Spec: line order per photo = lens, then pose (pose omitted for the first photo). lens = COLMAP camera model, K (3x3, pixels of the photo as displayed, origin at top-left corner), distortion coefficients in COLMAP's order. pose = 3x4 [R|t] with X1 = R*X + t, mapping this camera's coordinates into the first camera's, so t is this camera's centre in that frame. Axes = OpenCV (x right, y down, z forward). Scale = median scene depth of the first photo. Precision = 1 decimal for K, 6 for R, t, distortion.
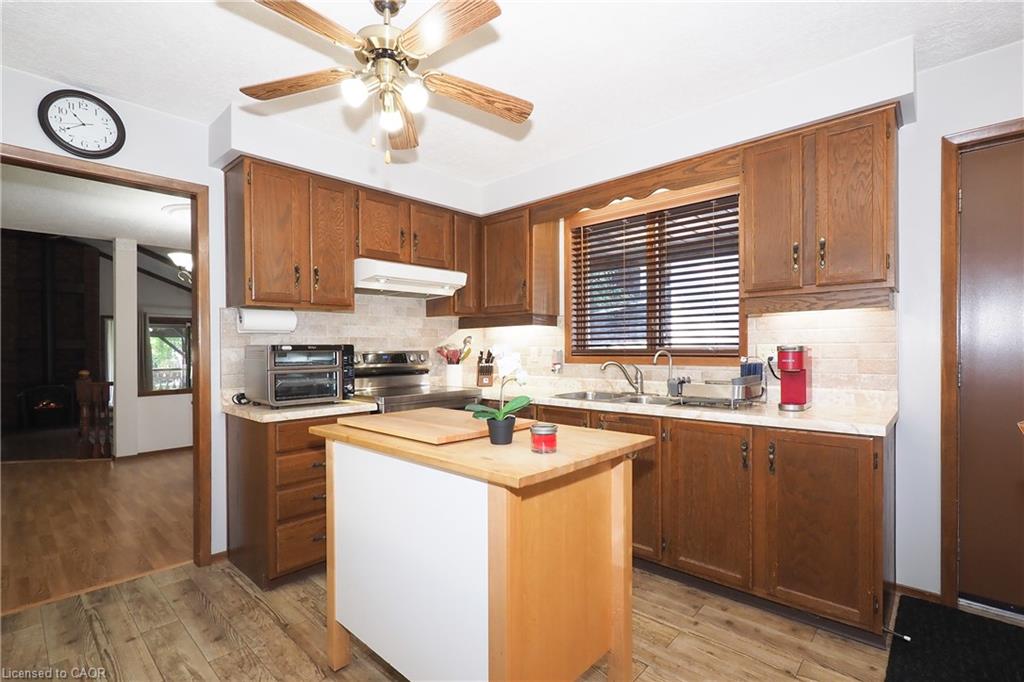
lens RADIAL K [[477.6, 0, 512.0], [0, 477.6, 341.0], [0, 0, 1]] dist [0.000337, 0.000109]
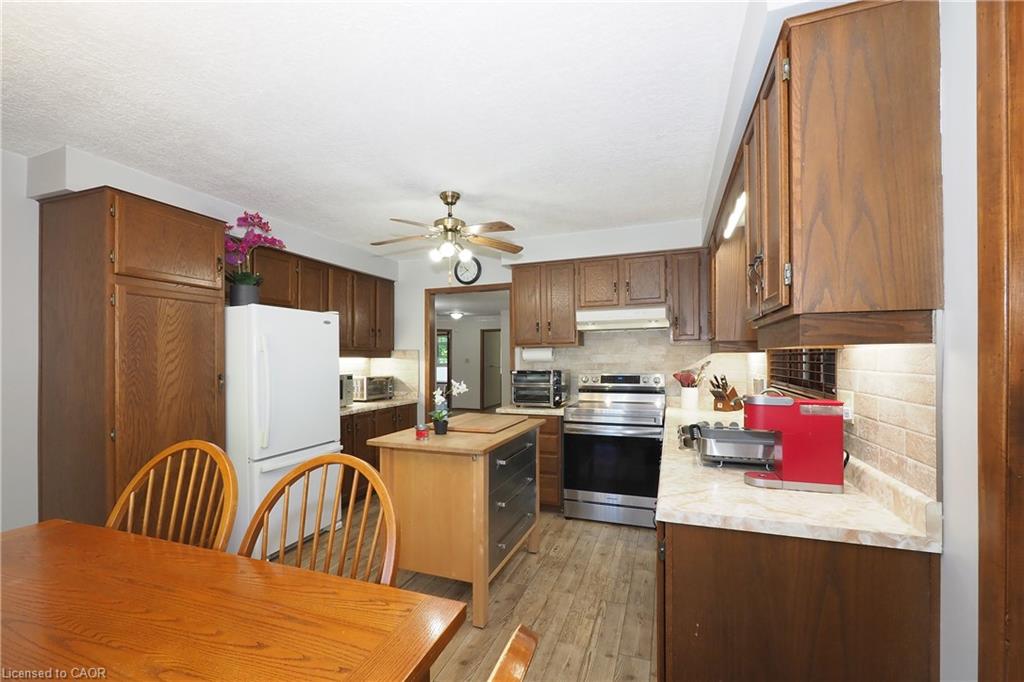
lens RADIAL K [[422.0, 0, 512.9], [0, 422.0, 354.1], [0, 0, 1]] dist [-0.000054, -0.000042]
pose [[0.385527, 0.004225, -0.922687, 0.852595], [0.014601, 0.999836, 0.010680, -0.060459], [0.922581, -0.017590, 0.385402, 0.341356]]
